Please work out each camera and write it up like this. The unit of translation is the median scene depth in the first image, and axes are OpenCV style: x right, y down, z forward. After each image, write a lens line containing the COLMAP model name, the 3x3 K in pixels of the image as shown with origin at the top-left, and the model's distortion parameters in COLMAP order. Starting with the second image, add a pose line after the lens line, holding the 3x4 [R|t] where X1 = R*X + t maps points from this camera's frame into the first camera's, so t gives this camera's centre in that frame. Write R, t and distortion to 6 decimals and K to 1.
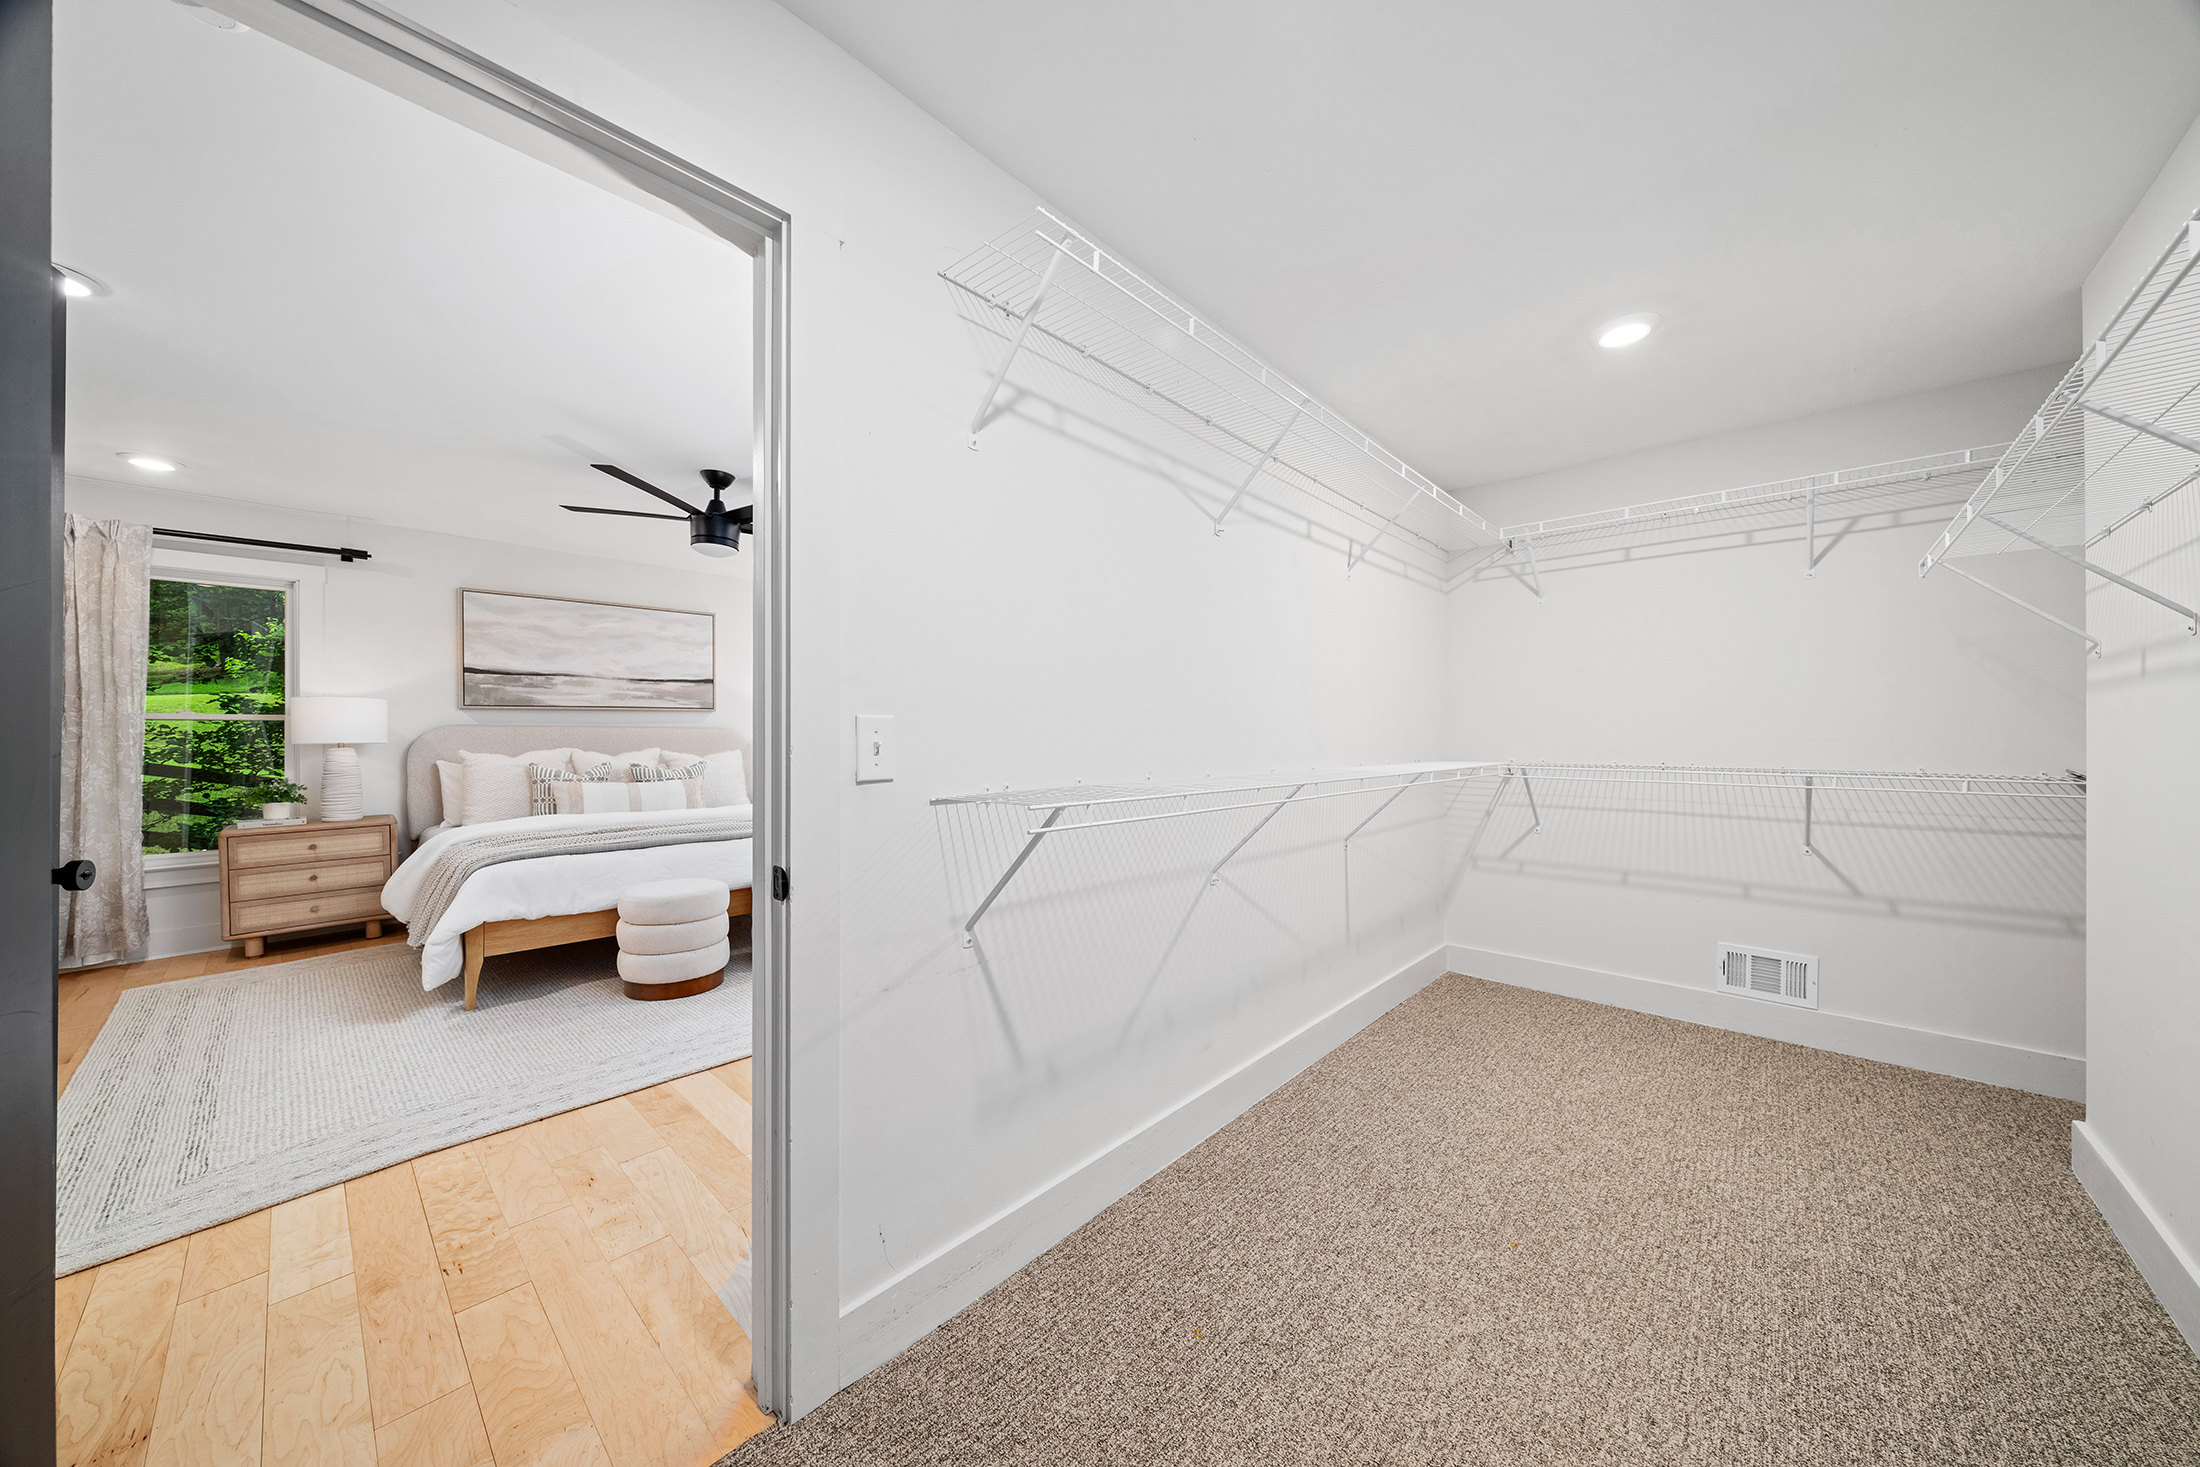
lens RADIAL K [[748.2, 0, 1106.2], [0, 748.2, 734.4], [0, 0, 1]] dist [0.000244, -0.000002]
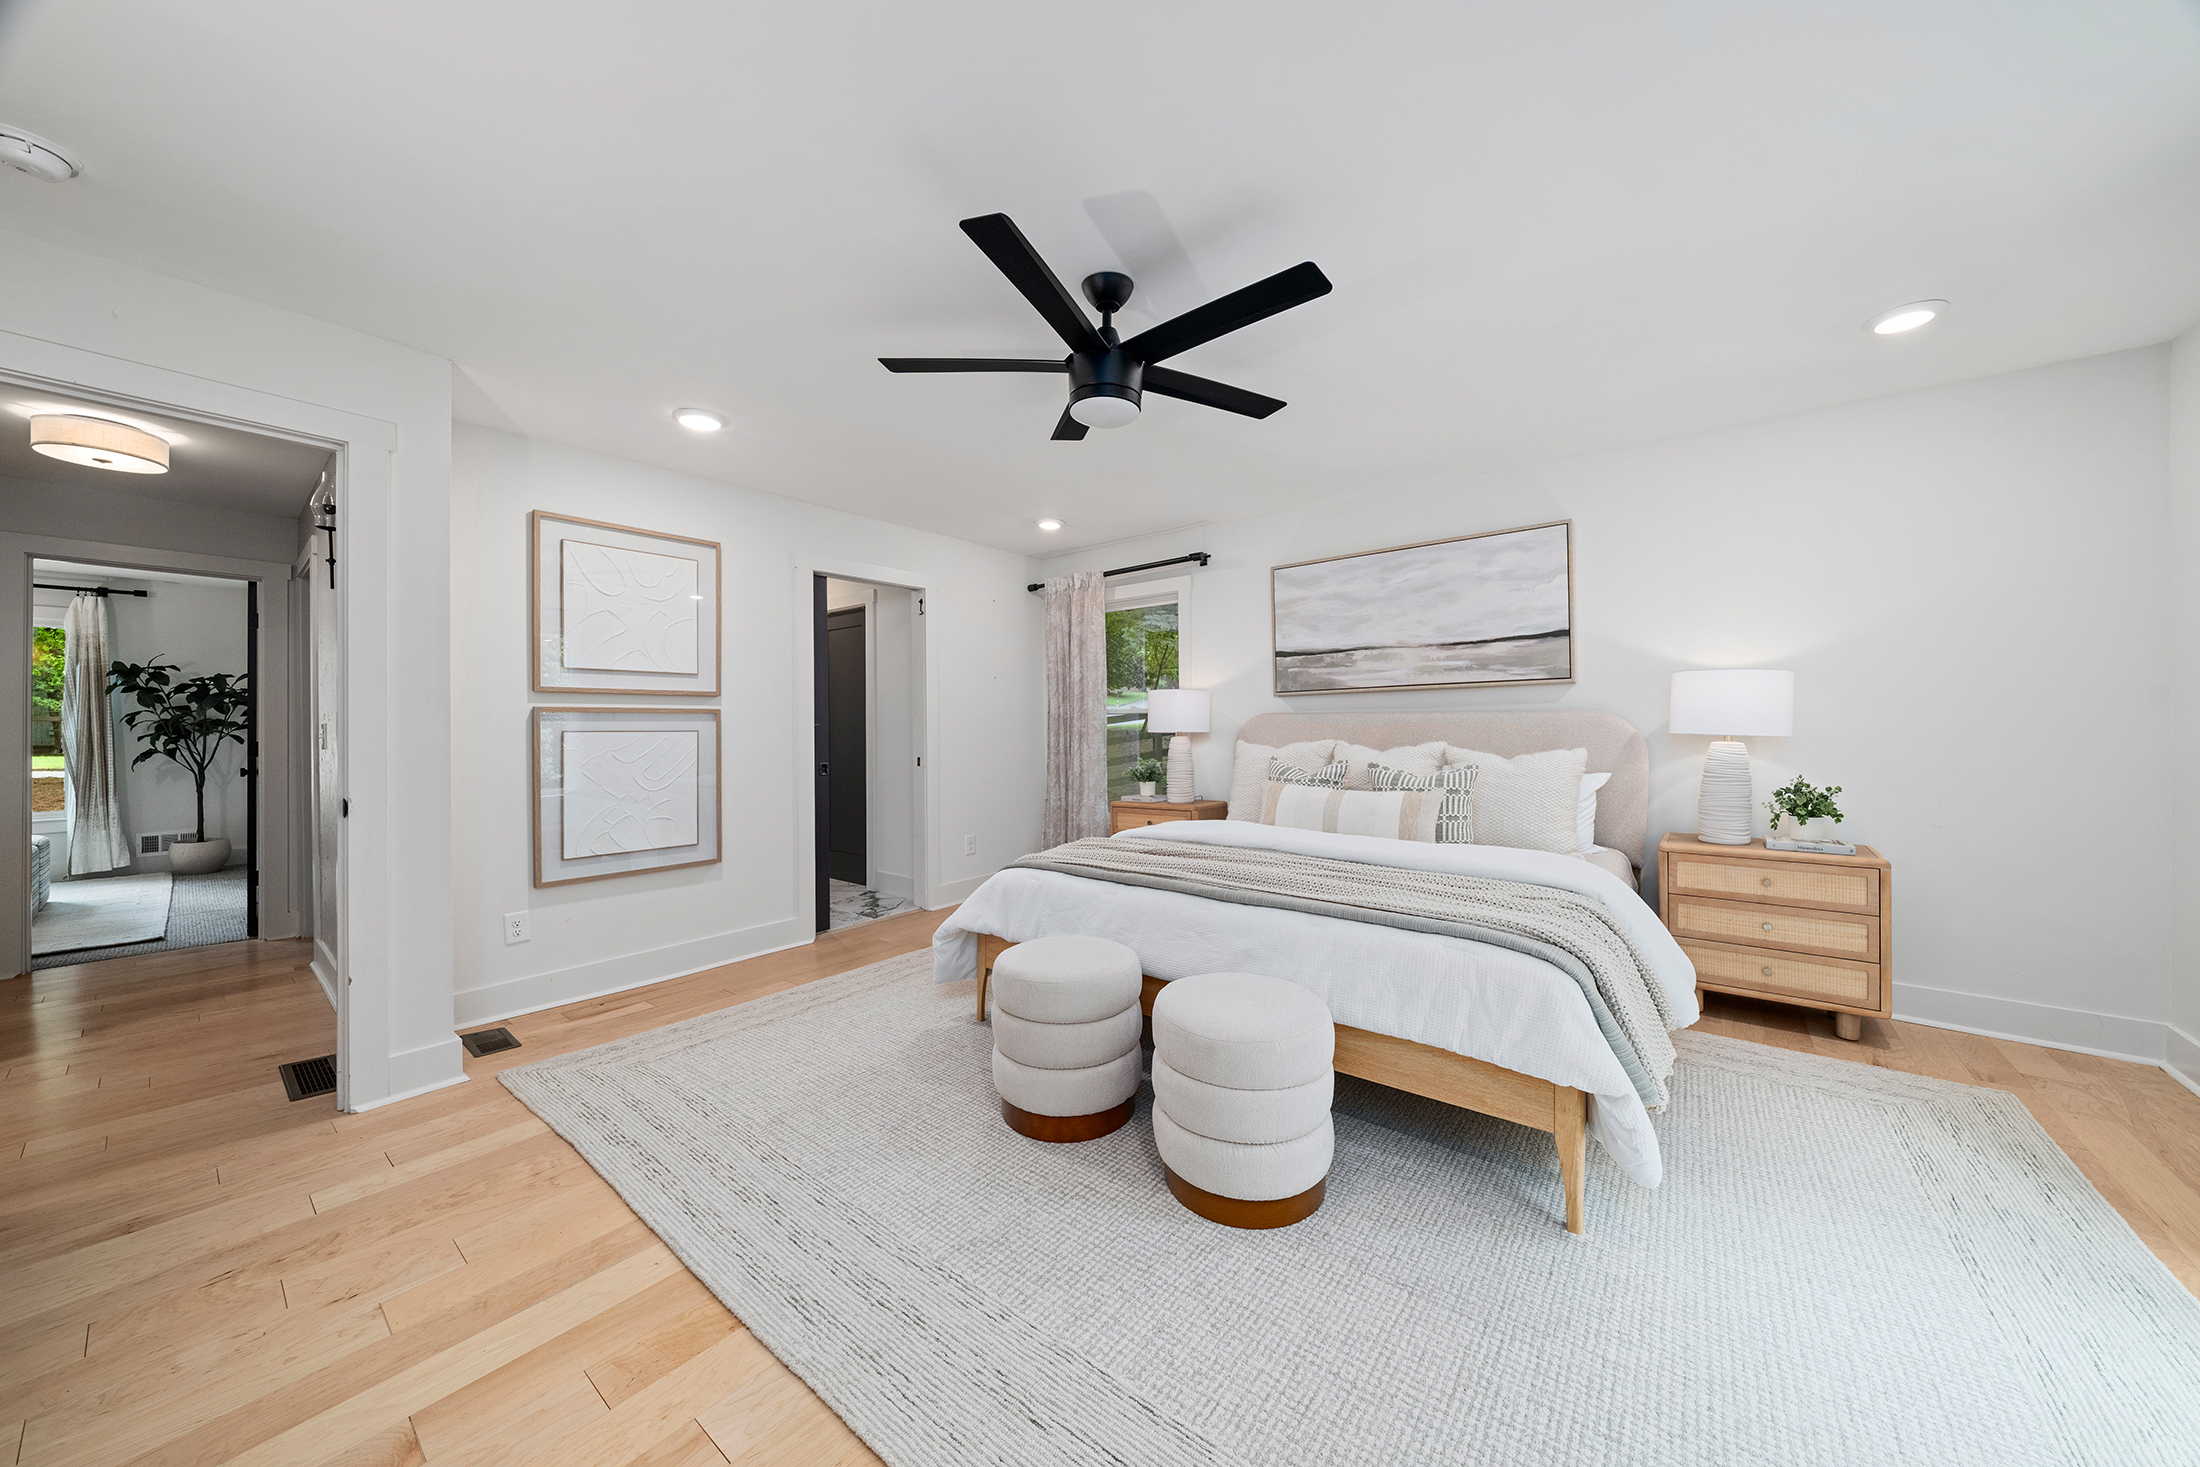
lens RADIAL K [[748.2, 0, 1120.0], [0, 748.2, 726.4], [0, 0, 1]] dist [0.000244, -0.000002]
pose [[0.071690, -0.002098, -0.997425, 0.056676], [0.004538, 0.999988, -0.001777, 0.004273], [0.997417, -0.004399, 0.071699, 0.707836]]
